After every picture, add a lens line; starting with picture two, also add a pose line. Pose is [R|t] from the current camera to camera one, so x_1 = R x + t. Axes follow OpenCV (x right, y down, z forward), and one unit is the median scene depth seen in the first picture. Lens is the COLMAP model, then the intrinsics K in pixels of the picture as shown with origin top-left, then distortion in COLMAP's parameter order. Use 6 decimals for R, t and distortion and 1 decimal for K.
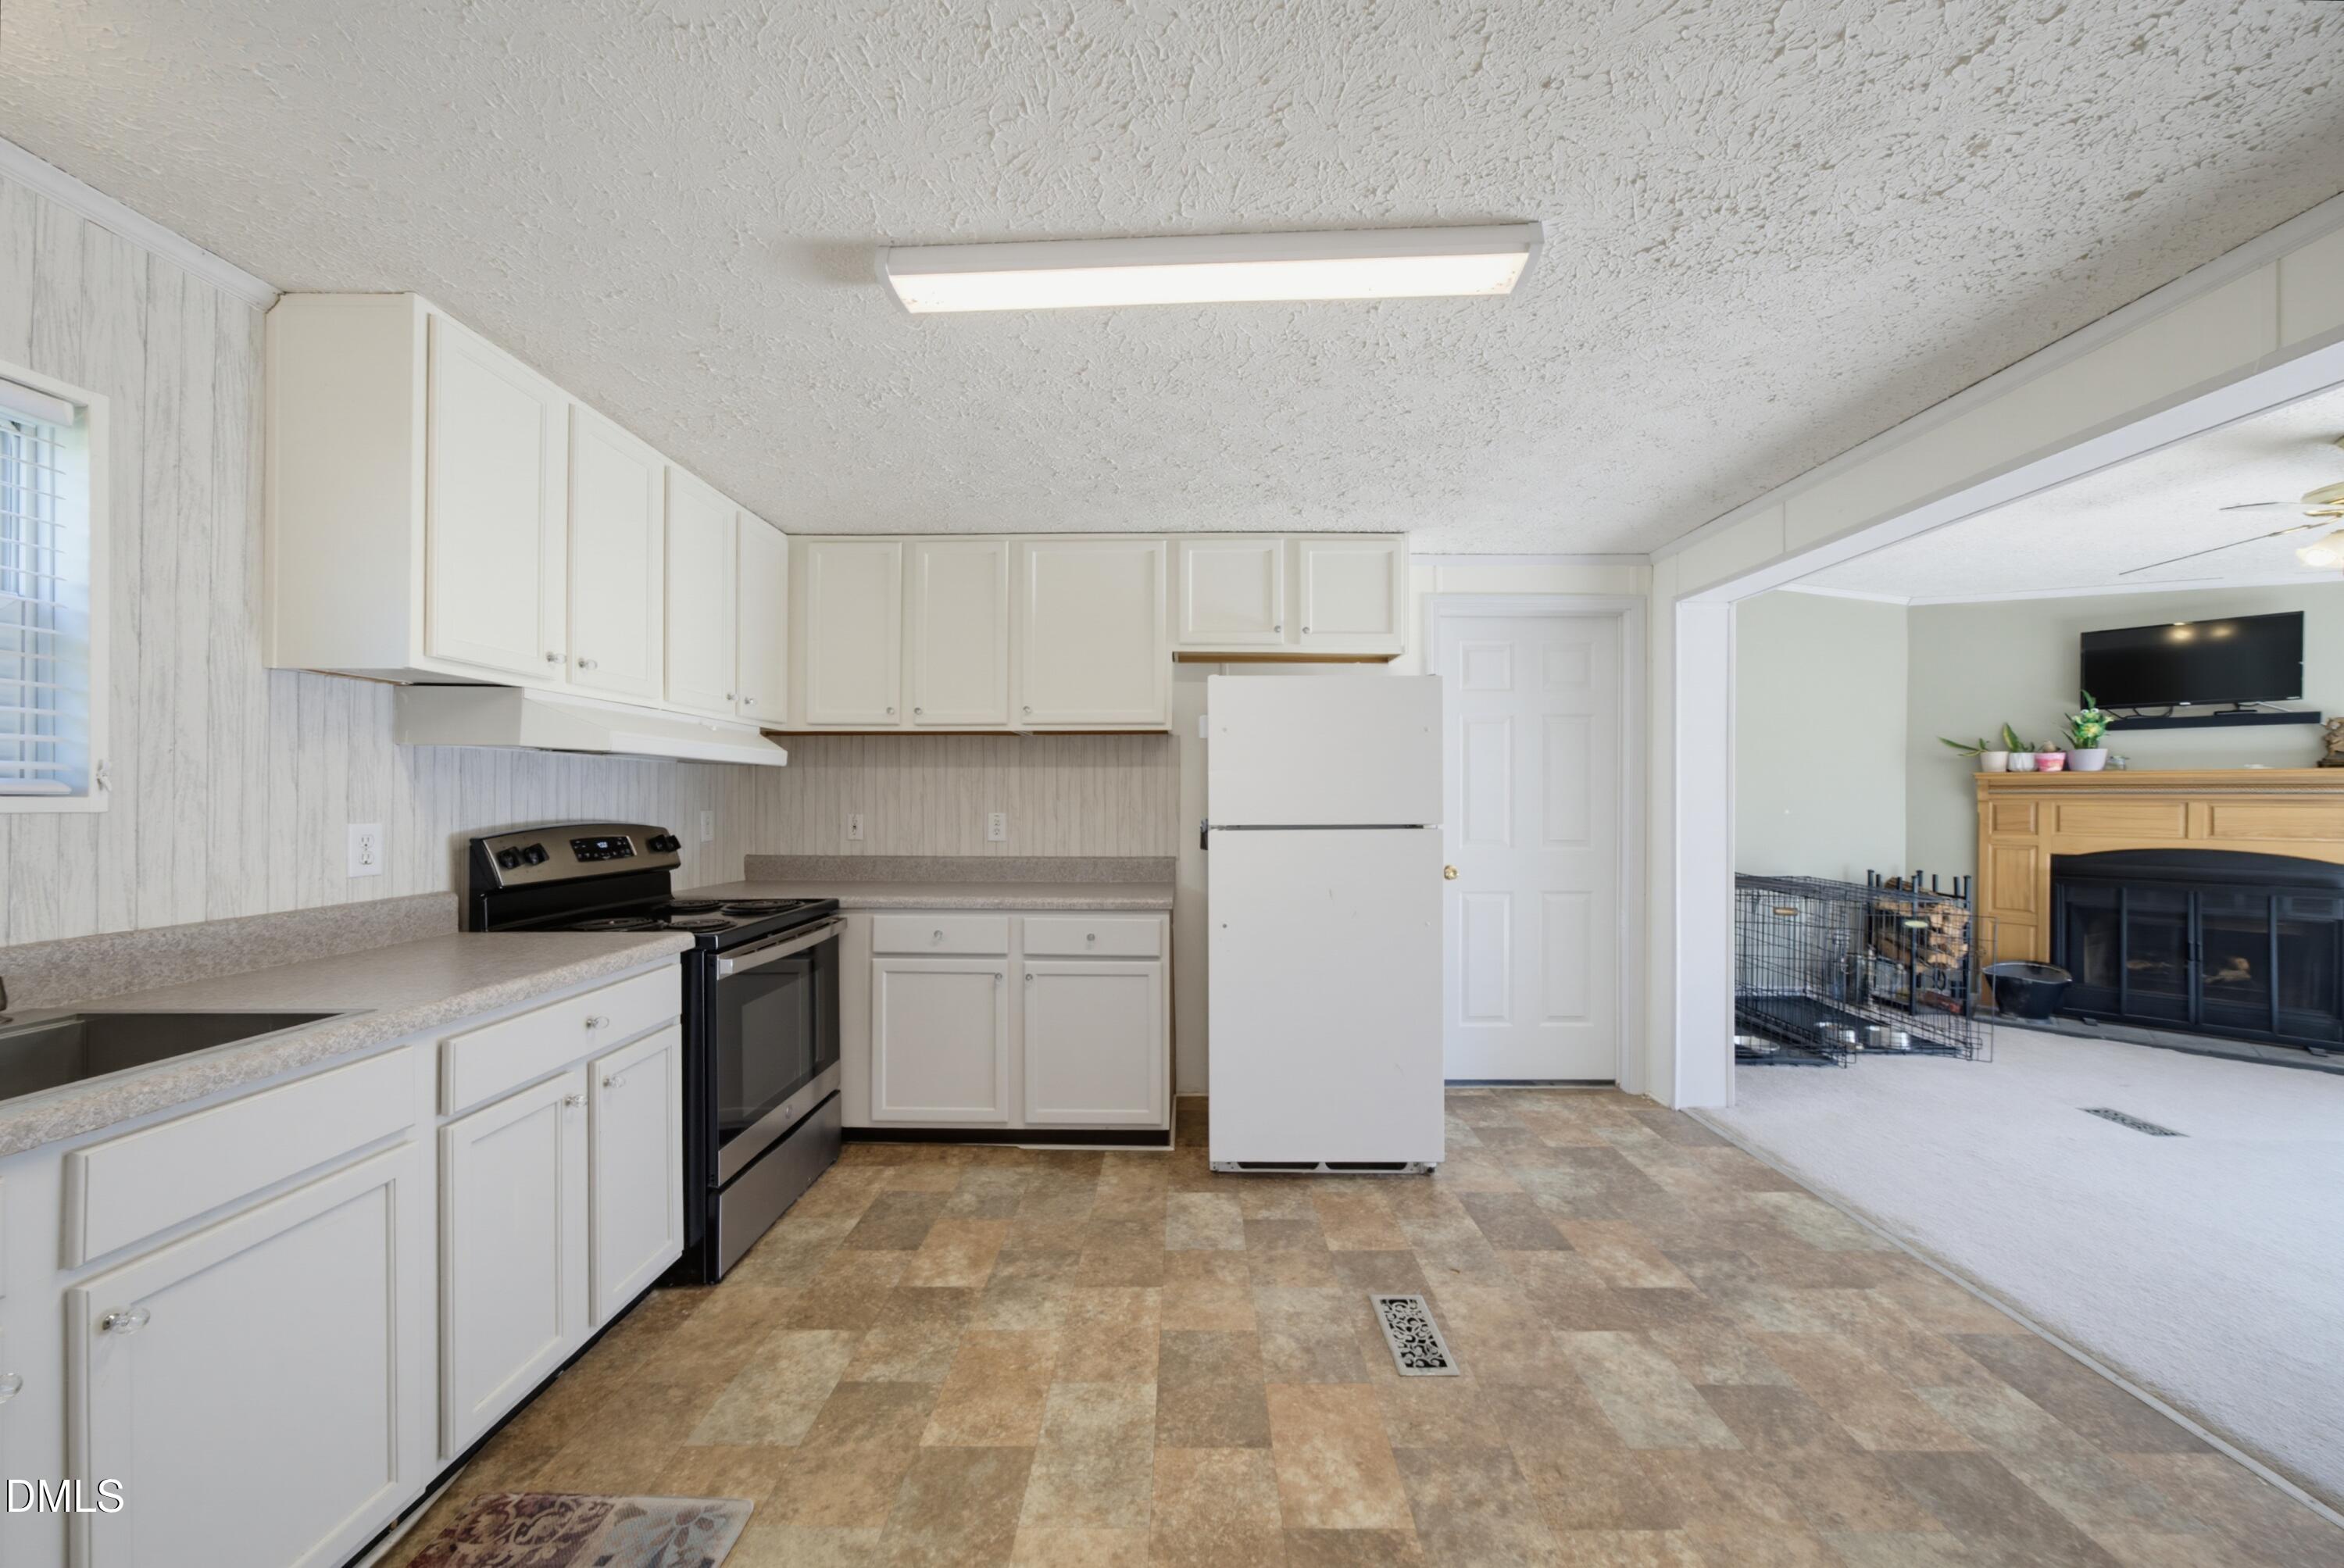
lens RADIAL K [[813.8, 0, 1190.7], [0, 813.8, 800.8], [0, 0, 1]] dist [-0.000874, 0.000627]
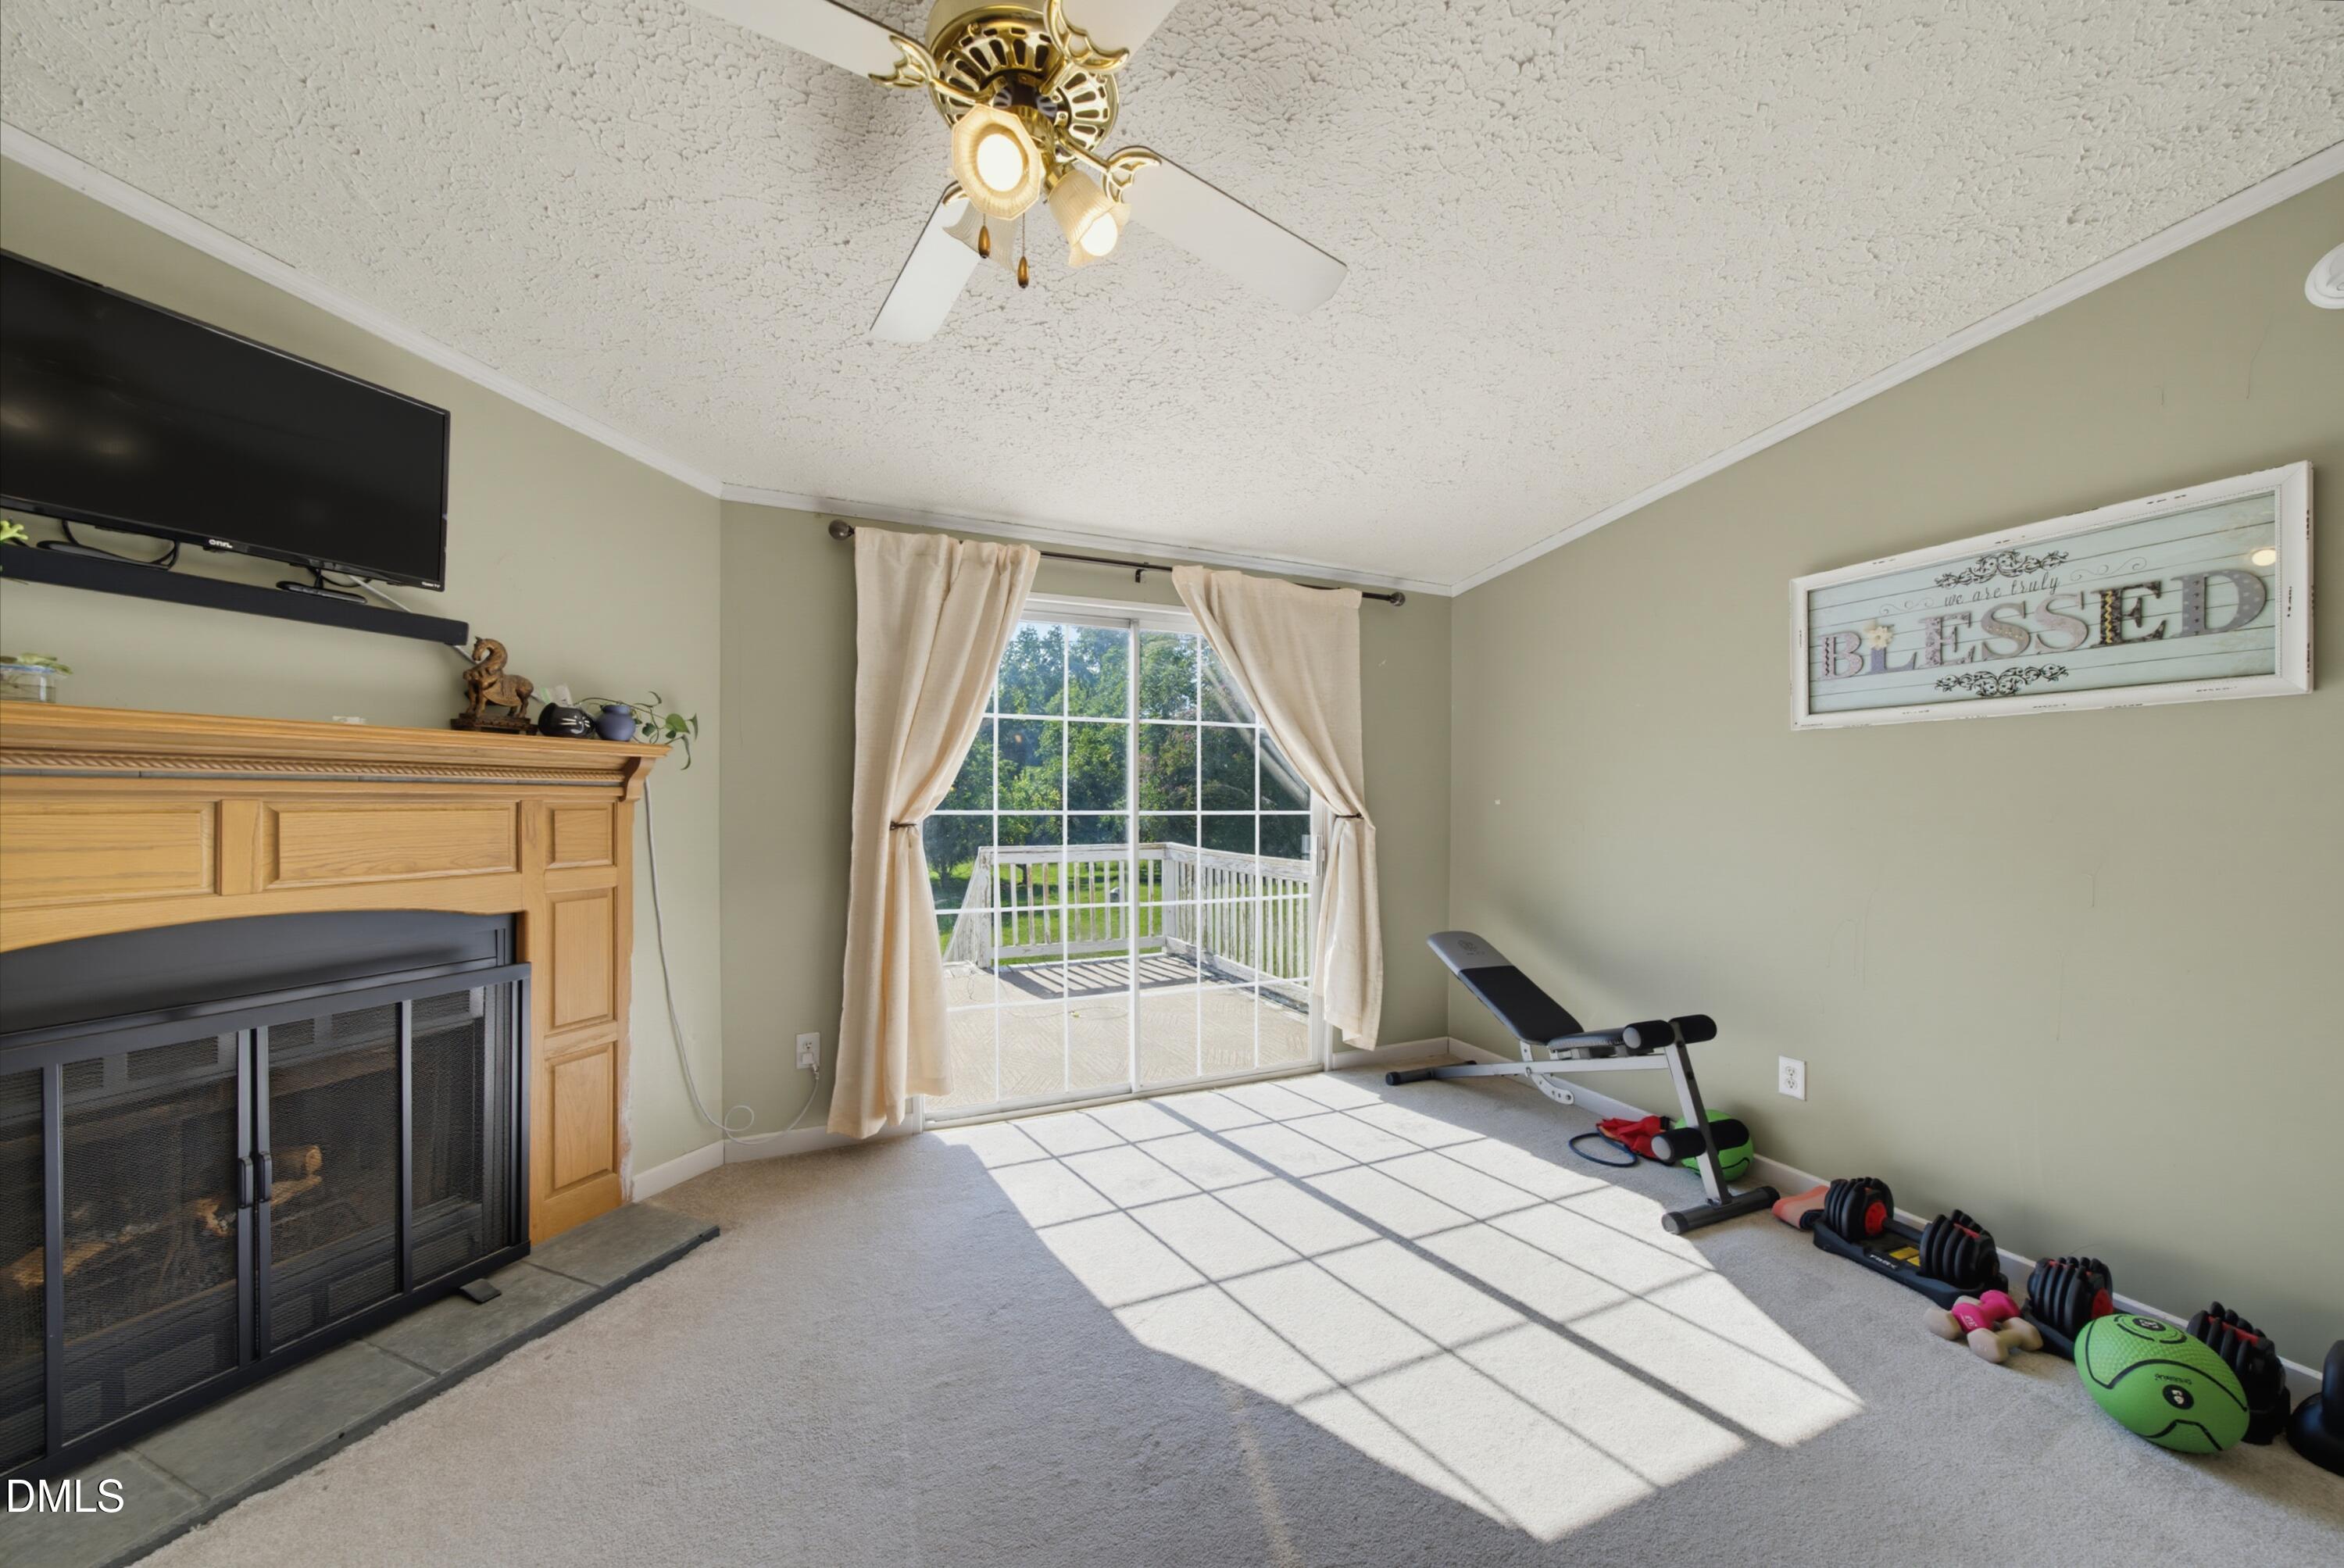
lens RADIAL K [[813.8, 0, 1190.7], [0, 813.8, 800.8], [0, 0, 1]] dist [-0.000874, 0.000627]
pose [[-0.405576, -0.005994, 0.914042, 0.642165], [-0.000043, 0.999979, 0.006538, -0.000467], [-0.914061, 0.002612, -0.405567, 0.693087]]
